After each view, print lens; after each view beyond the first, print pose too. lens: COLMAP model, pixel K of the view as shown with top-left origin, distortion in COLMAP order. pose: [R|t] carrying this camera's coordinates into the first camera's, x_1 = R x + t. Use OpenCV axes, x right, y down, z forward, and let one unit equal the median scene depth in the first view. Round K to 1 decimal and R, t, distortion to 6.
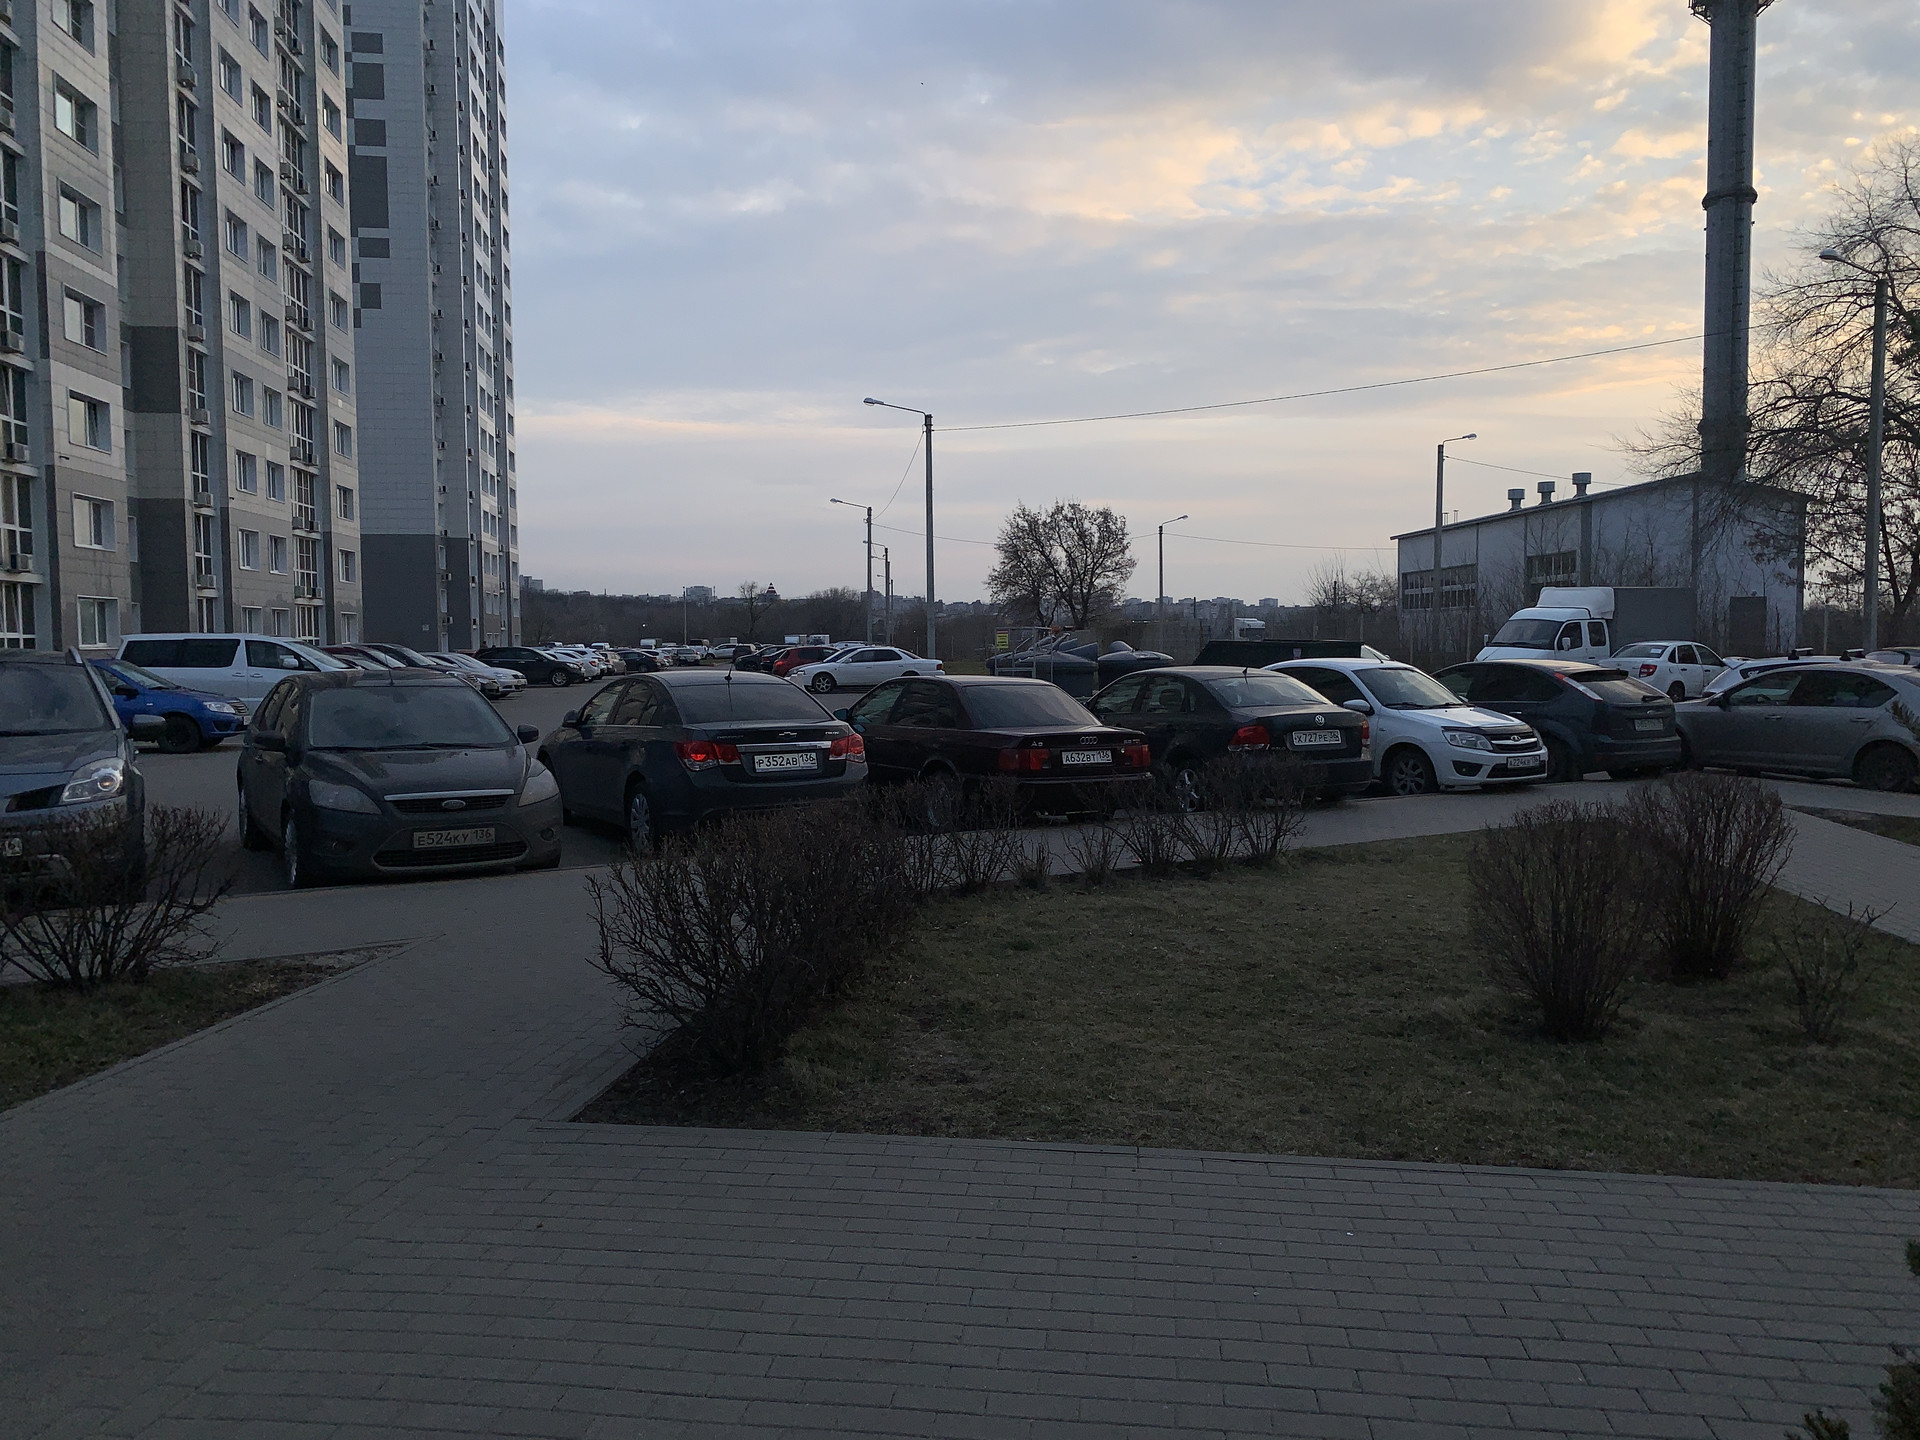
lens RADIAL K [[1479.8, 0, 998.4], [0, 1479.8, 722.4], [0, 0, 1]] dist [0.017325, -0.015730]
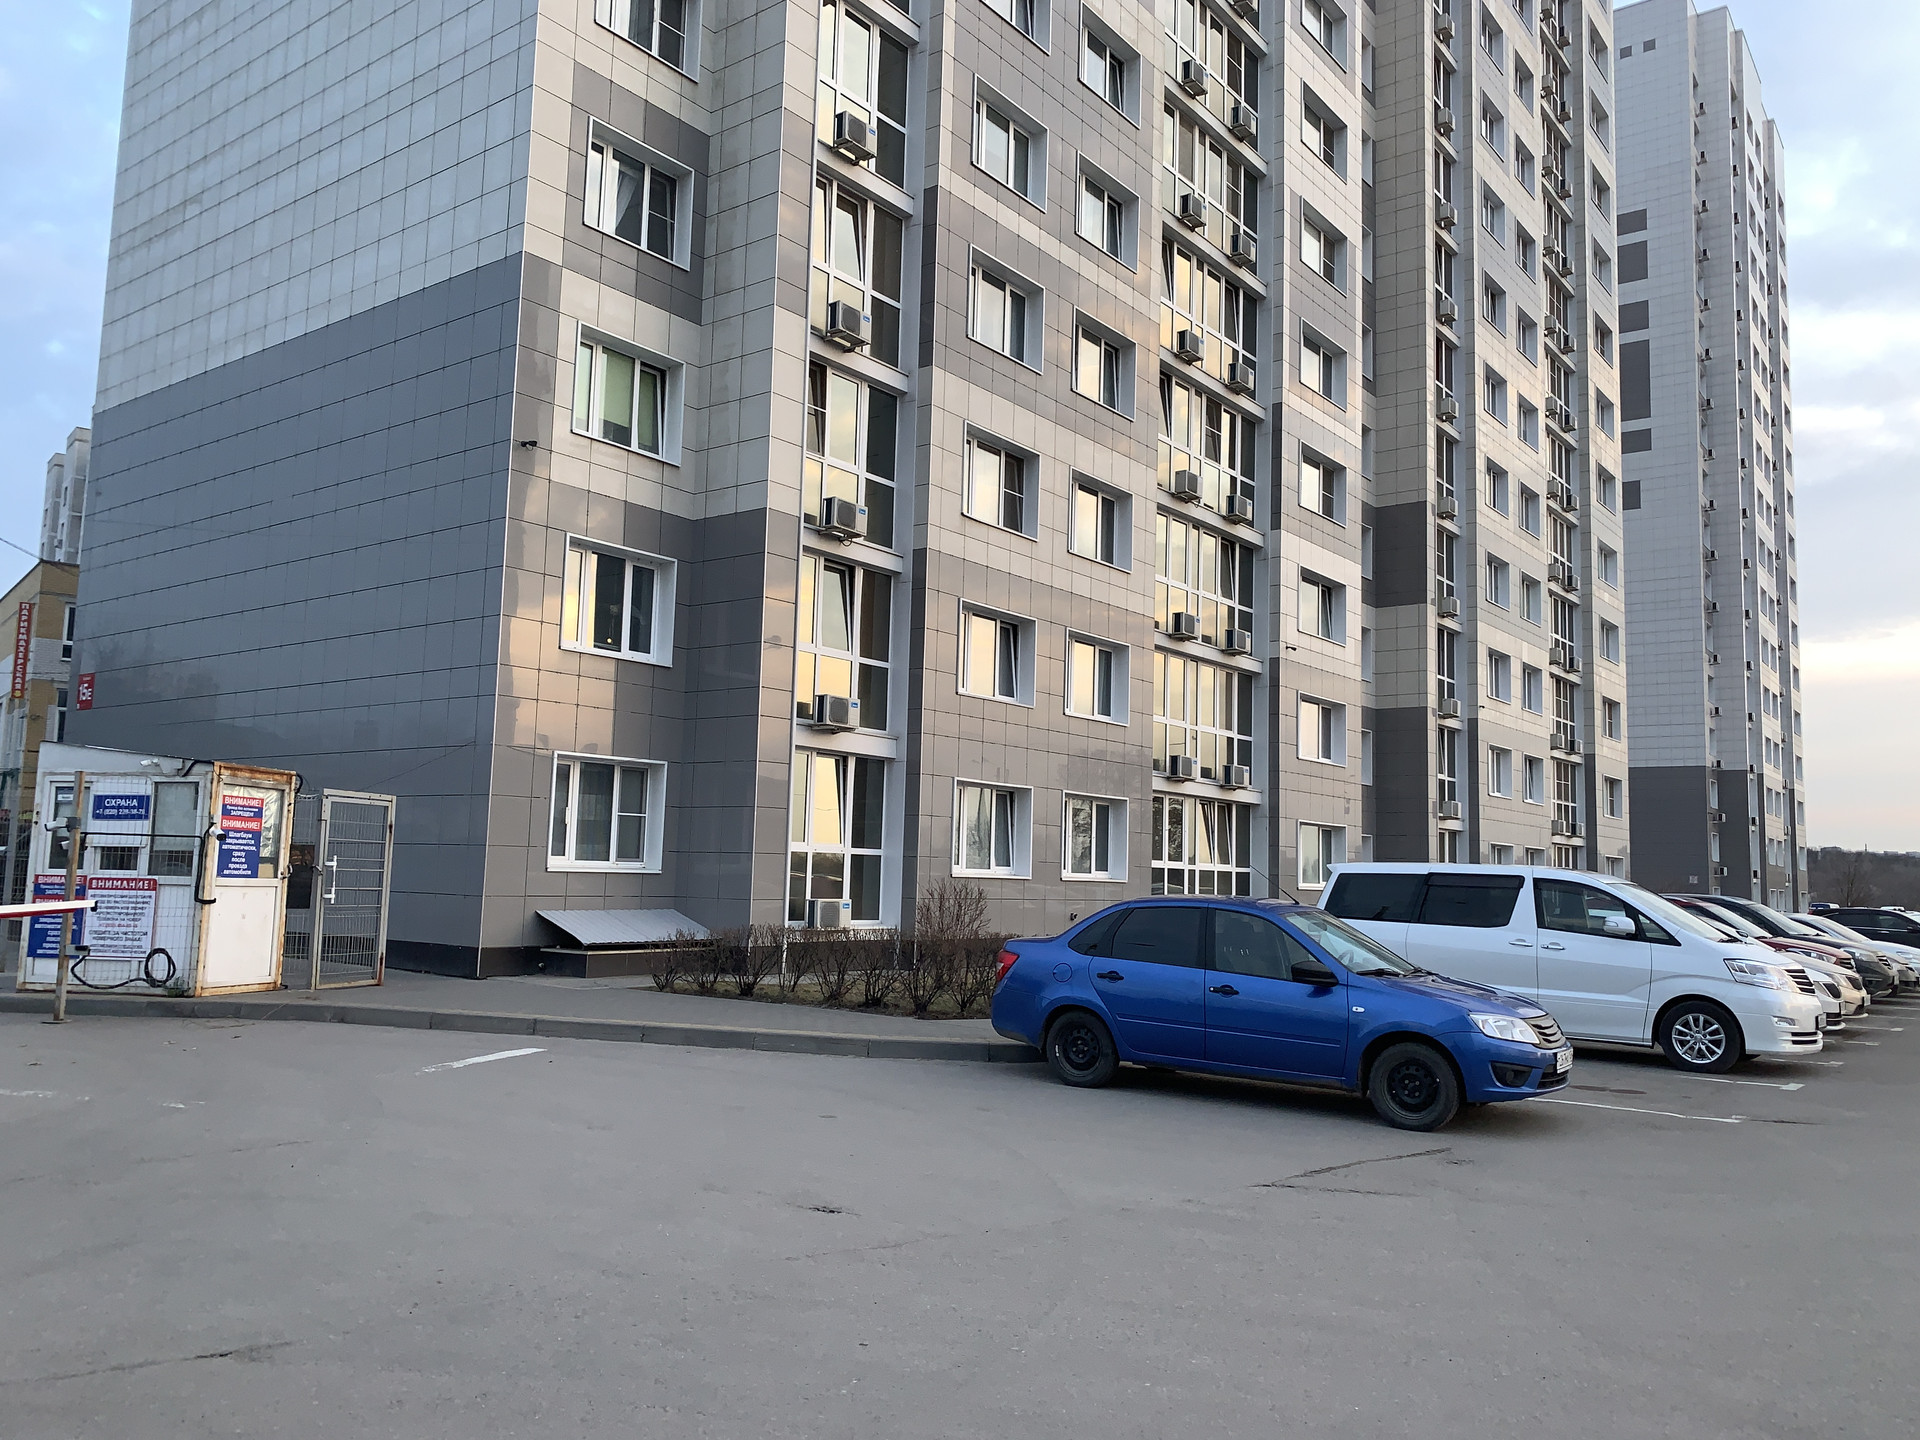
lens RADIAL K [[1479.8, 0, 959.8], [0, 1479.8, 724.1], [0, 0, 1]] dist [0.017325, -0.015730]
pose [[0.696998, -0.048882, -0.715405, -0.139651], [-0.072864, 0.987682, -0.138475, -0.011128], [0.713362, 0.148644, 0.684850, 0.251488]]
